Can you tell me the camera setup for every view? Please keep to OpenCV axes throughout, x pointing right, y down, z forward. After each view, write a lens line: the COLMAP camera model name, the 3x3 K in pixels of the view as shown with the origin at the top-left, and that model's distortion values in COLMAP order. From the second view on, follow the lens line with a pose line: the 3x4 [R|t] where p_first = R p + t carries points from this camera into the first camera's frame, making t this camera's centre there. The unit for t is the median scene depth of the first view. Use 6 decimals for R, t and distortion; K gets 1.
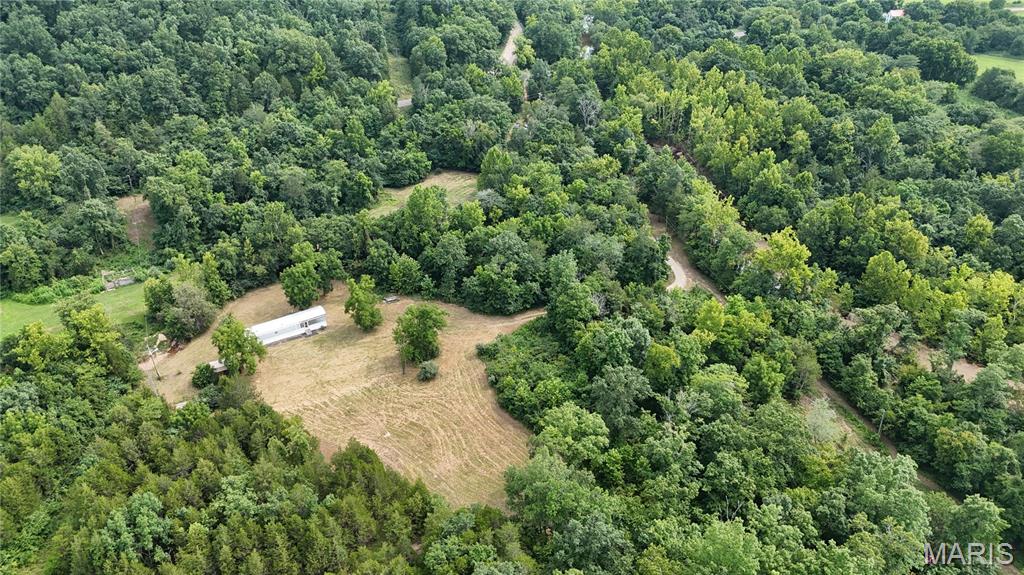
lens RADIAL K [[751.0, 0, 511.7], [0, 751.0, 289.4], [0, 0, 1]] dist [0.068849, -0.063727]
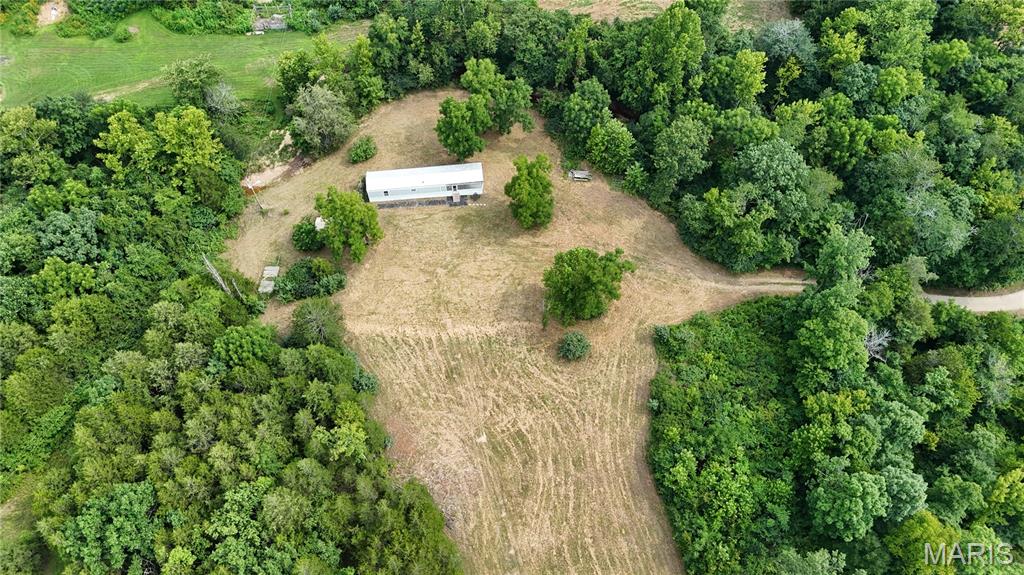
lens RADIAL K [[751.0, 0, 510.2], [0, 751.0, 292.3], [0, 0, 1]] dist [0.068849, -0.063727]
pose [[0.901248, 0.372370, -0.221569, -0.025852], [-0.229165, 0.843601, 0.485614, -0.230144], [0.367744, -0.386883, 0.845628, 0.364730]]
